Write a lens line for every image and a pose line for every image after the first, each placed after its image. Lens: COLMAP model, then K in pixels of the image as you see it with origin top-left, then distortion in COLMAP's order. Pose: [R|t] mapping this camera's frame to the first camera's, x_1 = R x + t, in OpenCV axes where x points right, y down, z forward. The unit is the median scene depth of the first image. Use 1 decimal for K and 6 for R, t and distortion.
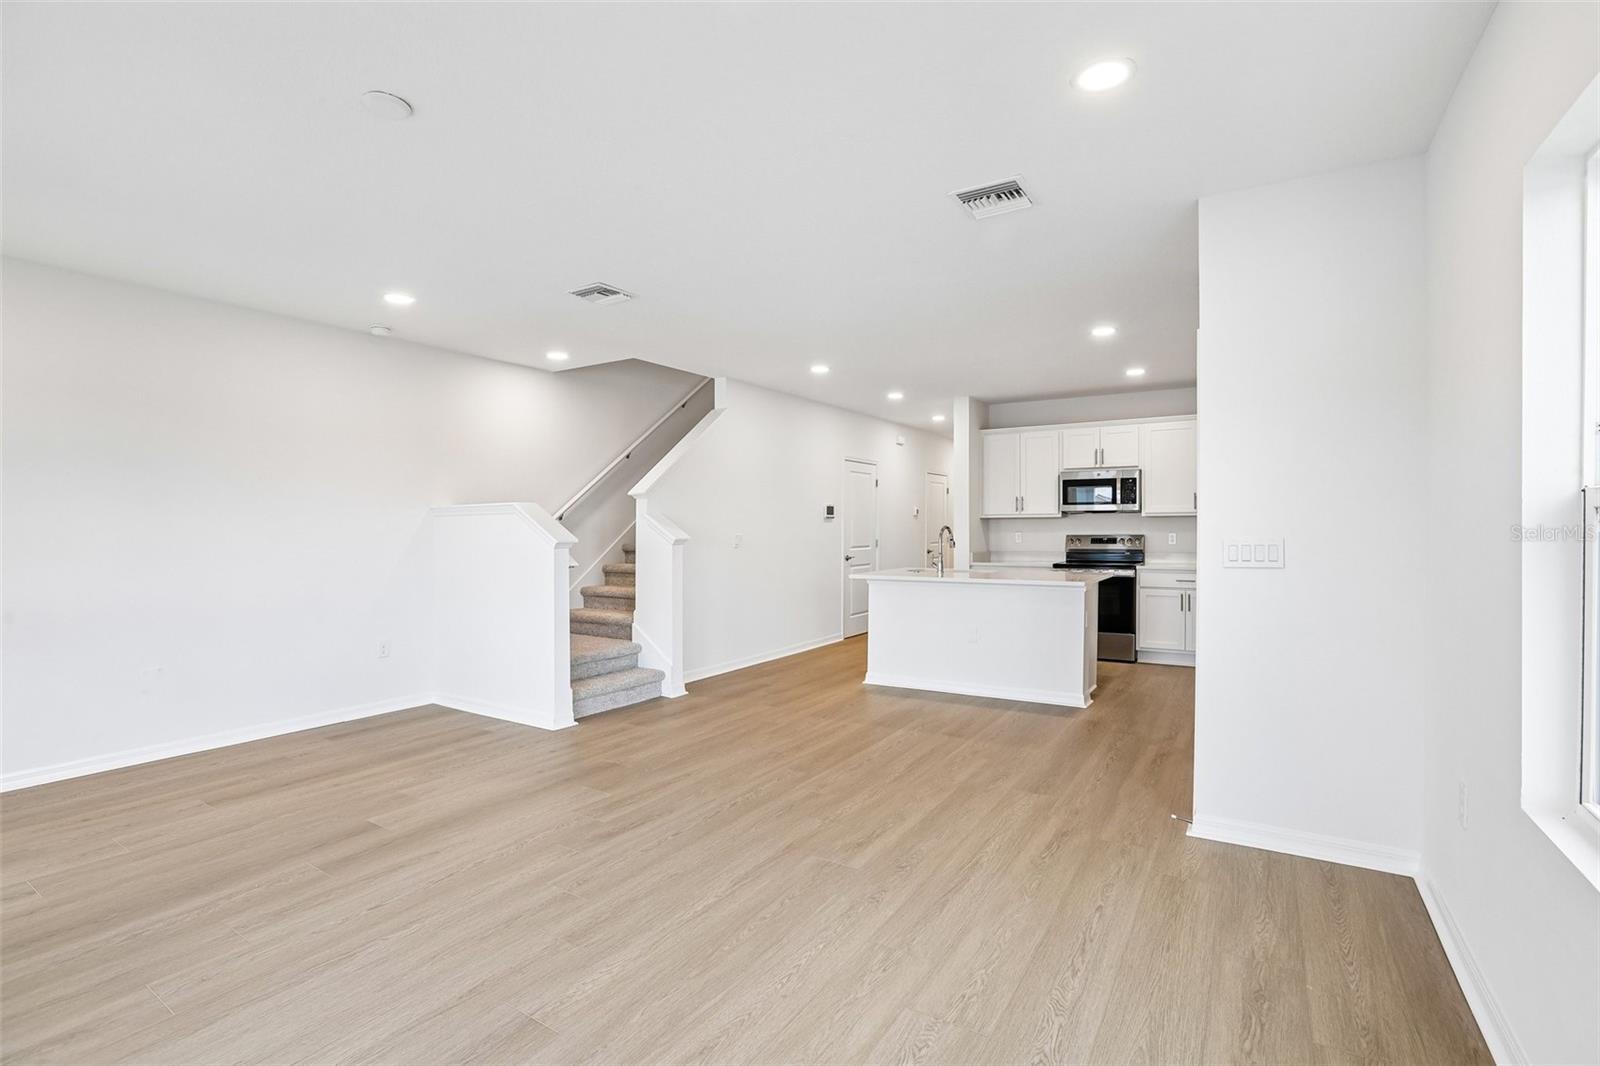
lens RADIAL K [[735.8, 0, 804.4], [0, 735.8, 530.2], [0, 0, 1]] dist [-0.047963, 0.013082]
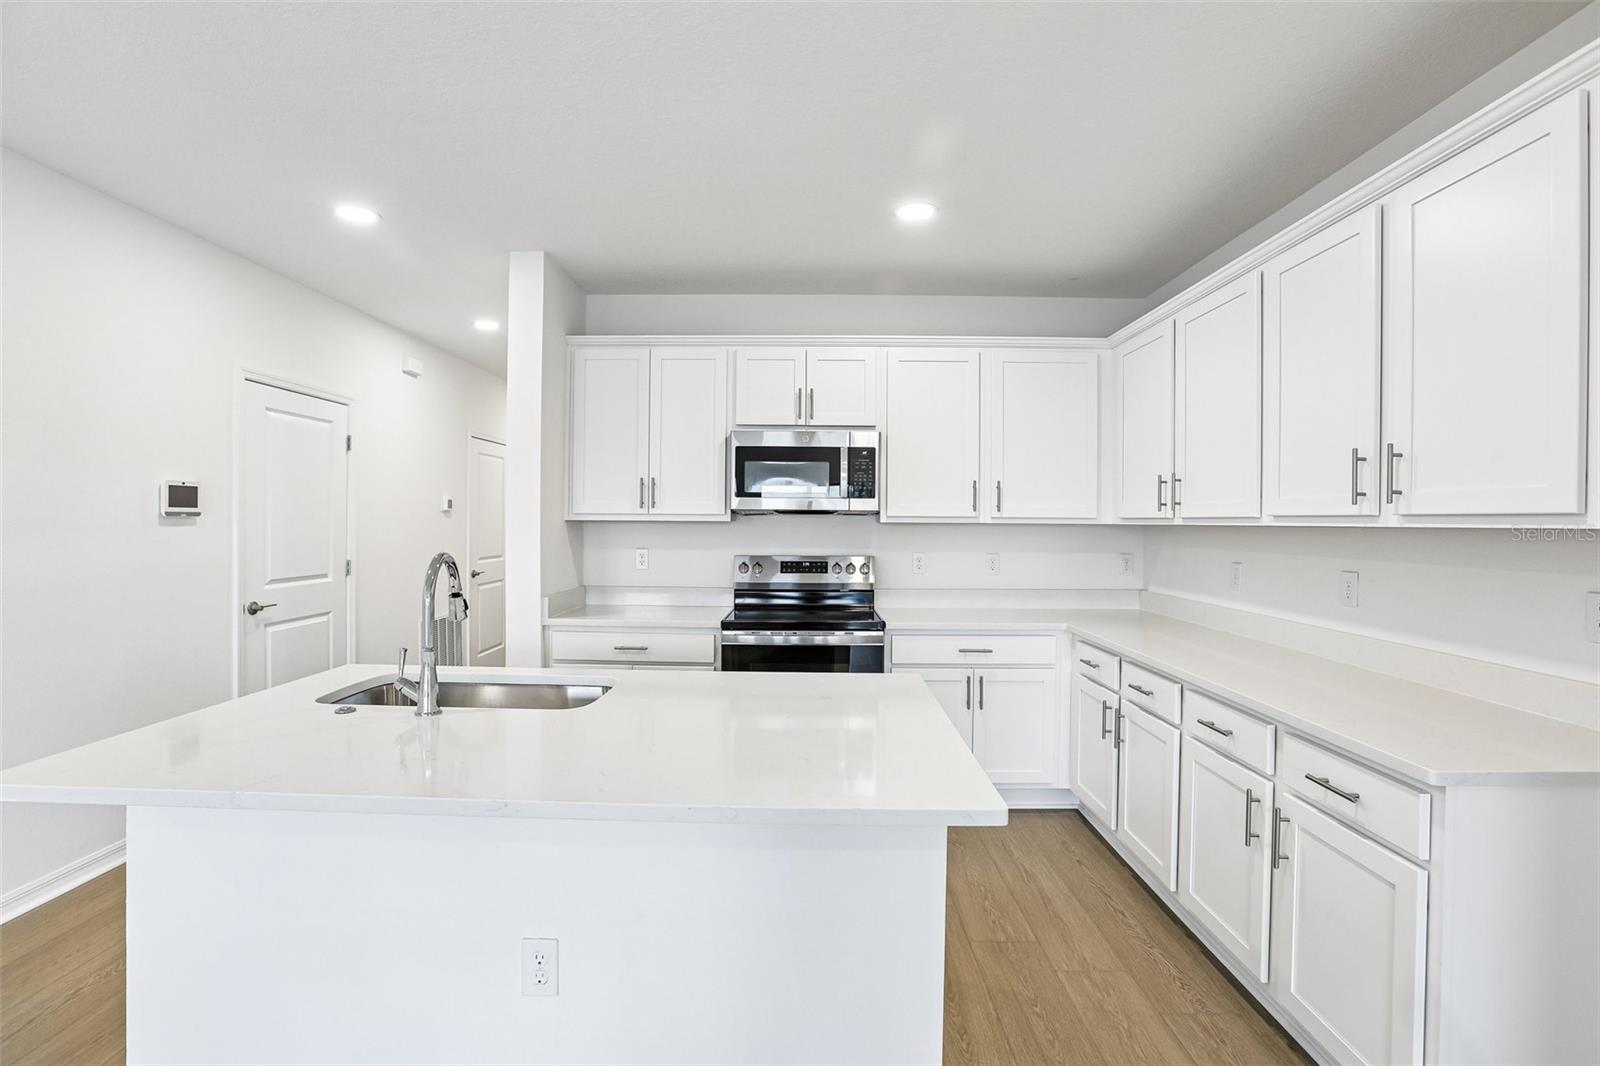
lens RADIAL K [[735.8, 0, 796.3], [0, 735.8, 526.0], [0, 0, 1]] dist [-0.047963, 0.013082]
pose [[0.856596, 0.008777, 0.515913, 0.137522], [-0.009442, 0.999955, -0.001335, -0.015351], [-0.515901, -0.003728, 0.856640, 0.577141]]
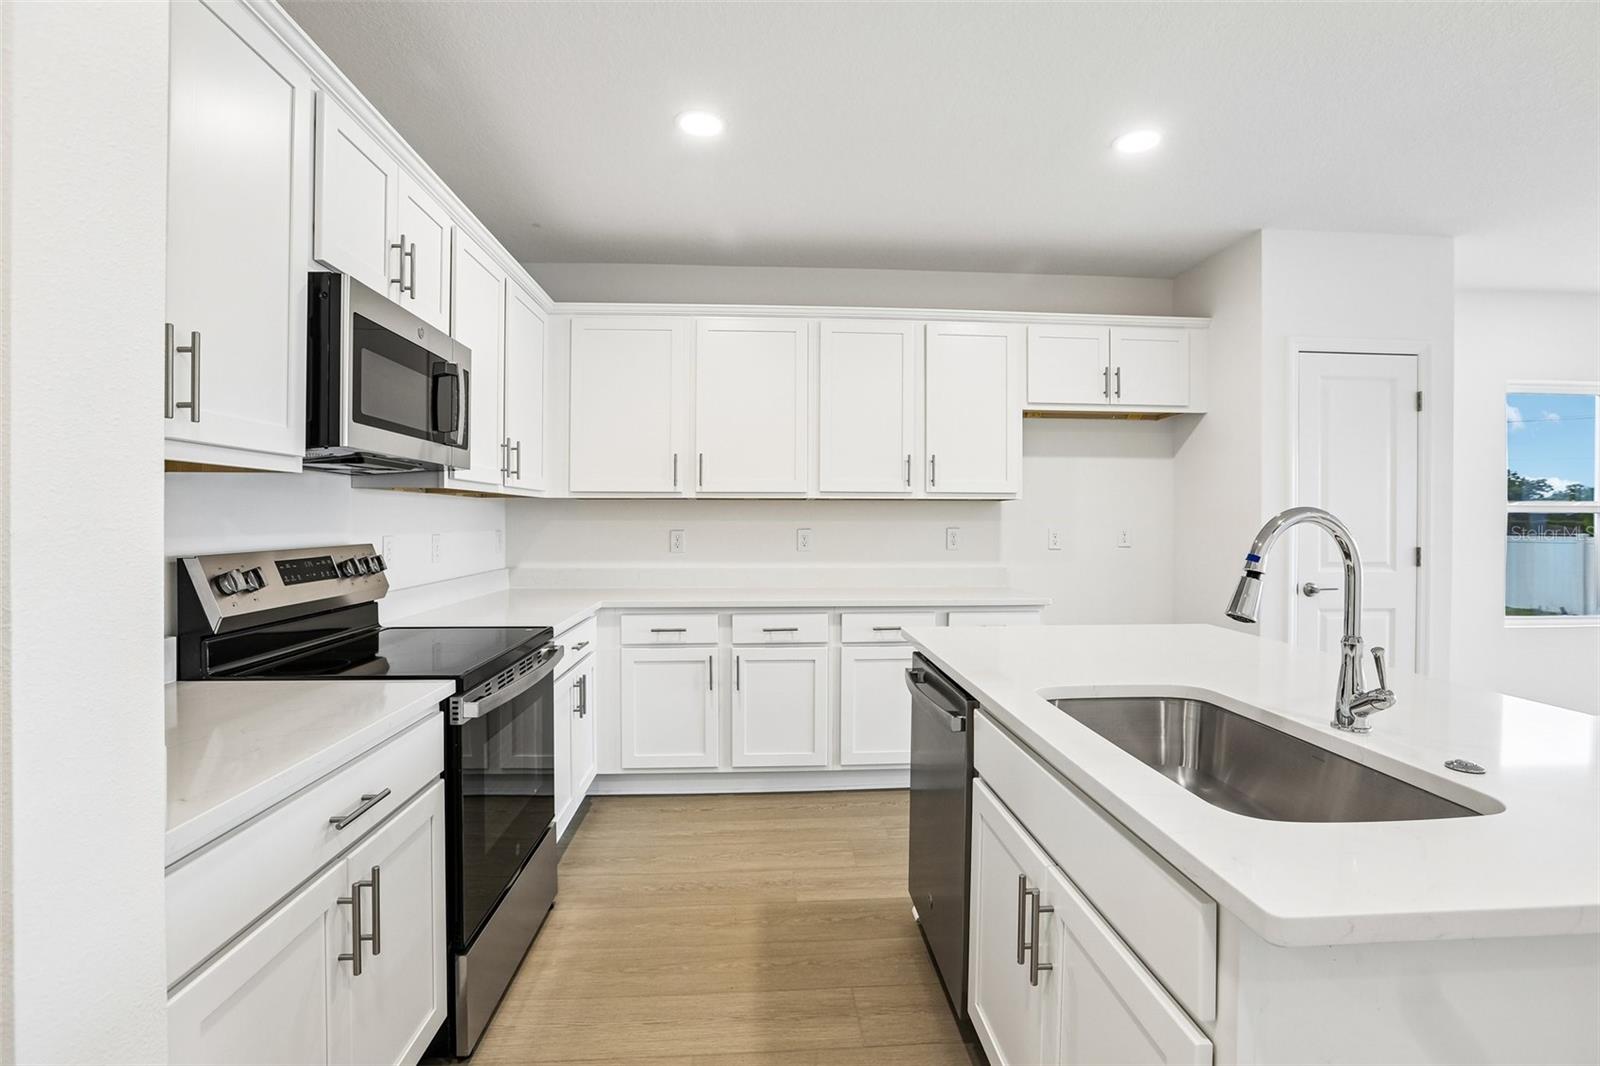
lens RADIAL K [[735.8, 0, 821.7], [0, 735.8, 526.5], [0, 0, 1]] dist [-0.047963, 0.013082]
pose [[-0.588192, -0.005200, 0.808704, 0.087666], [0.005266, 0.999934, 0.010259, -0.003632], [-0.808704, 0.010293, -0.588126, 1.055648]]
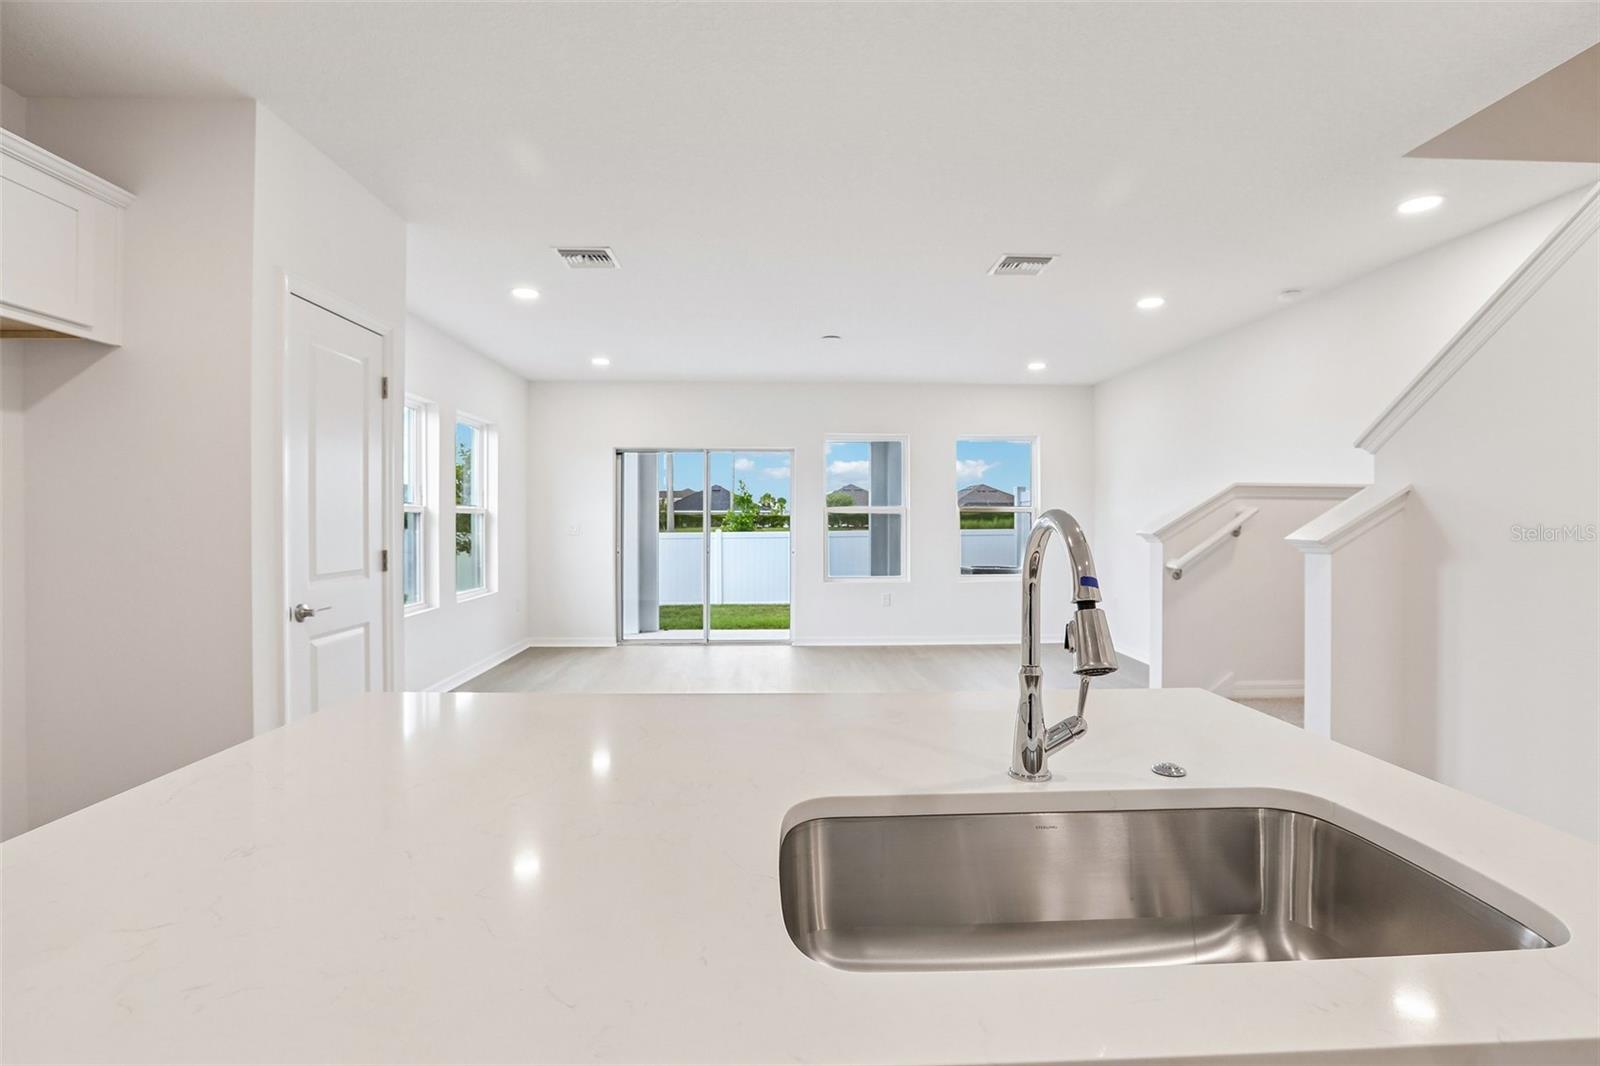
lens RADIAL K [[735.8, 0, 805.3], [0, 735.8, 522.2], [0, 0, 1]] dist [-0.047963, 0.013082]
pose [[-0.827844, 0.007183, -0.560912, 0.275171], [-0.000072, 0.999917, 0.012911, -0.004990], [0.560958, 0.010729, -0.827775, 0.953725]]
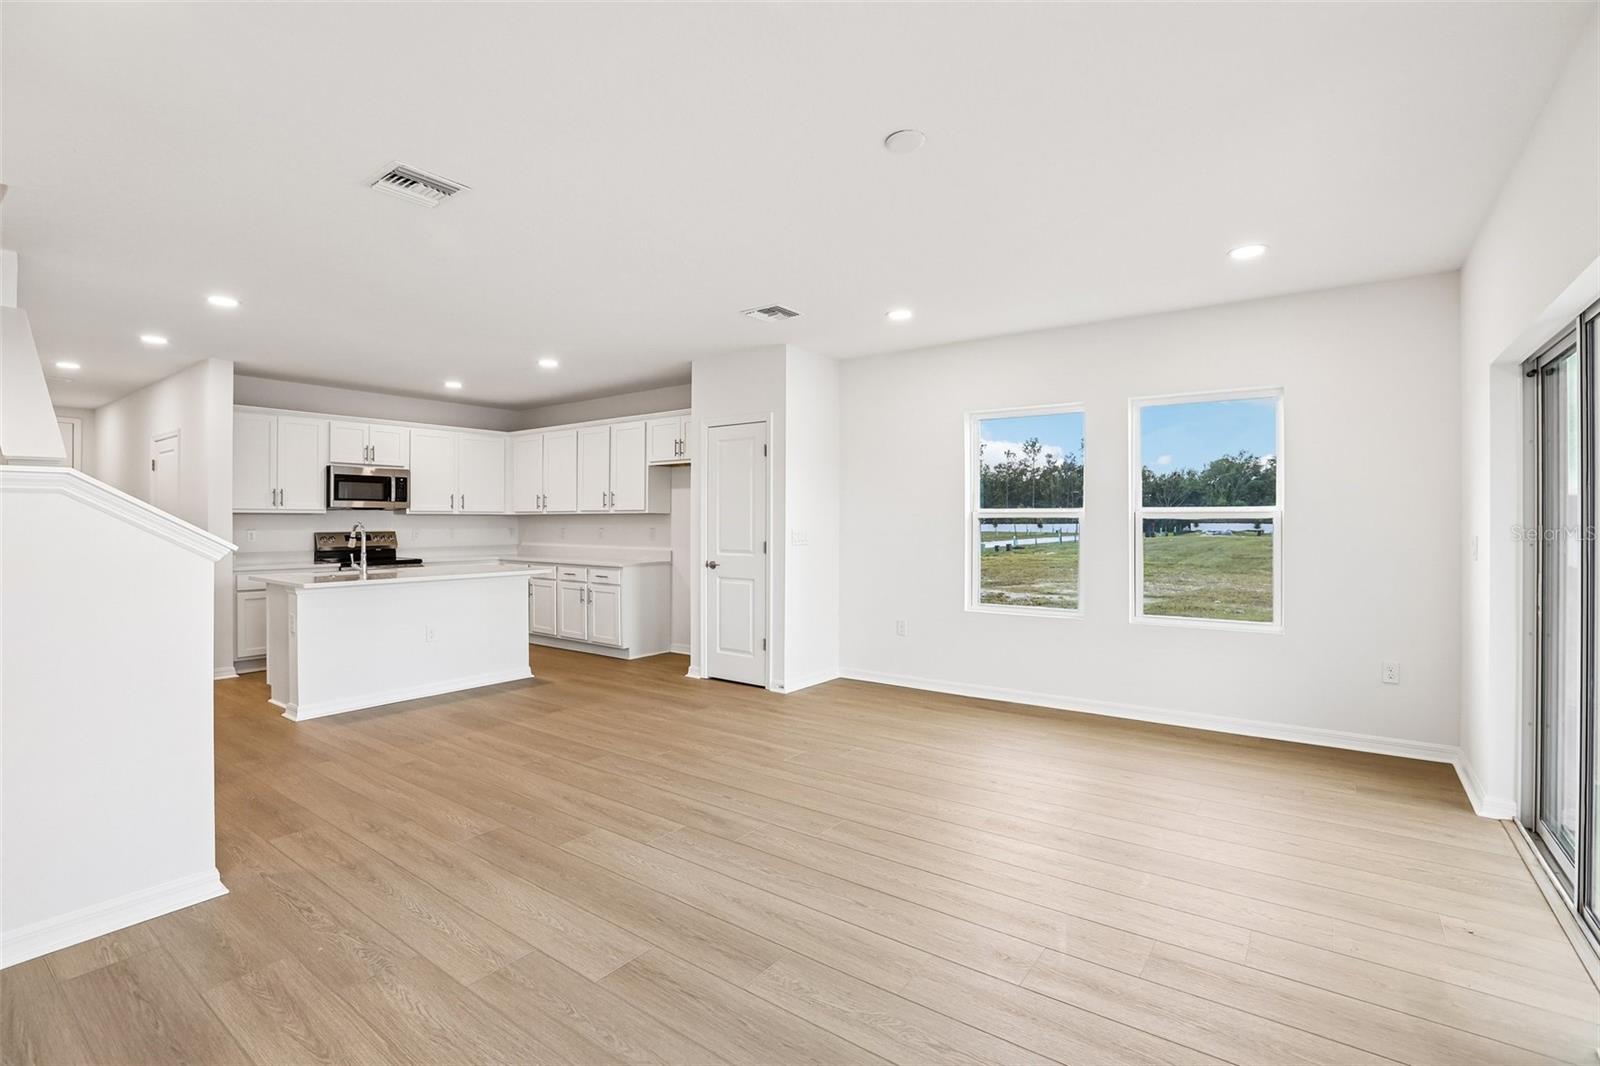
lens RADIAL K [[735.8, 0, 797.8], [0, 735.8, 530.7], [0, 0, 1]] dist [-0.047963, 0.013082]
pose [[0.078544, -0.007496, 0.996882, -0.552224], [0.004294, 0.999965, 0.007181, 0.000500], [-0.996901, 0.003717, 0.078573, 0.346700]]
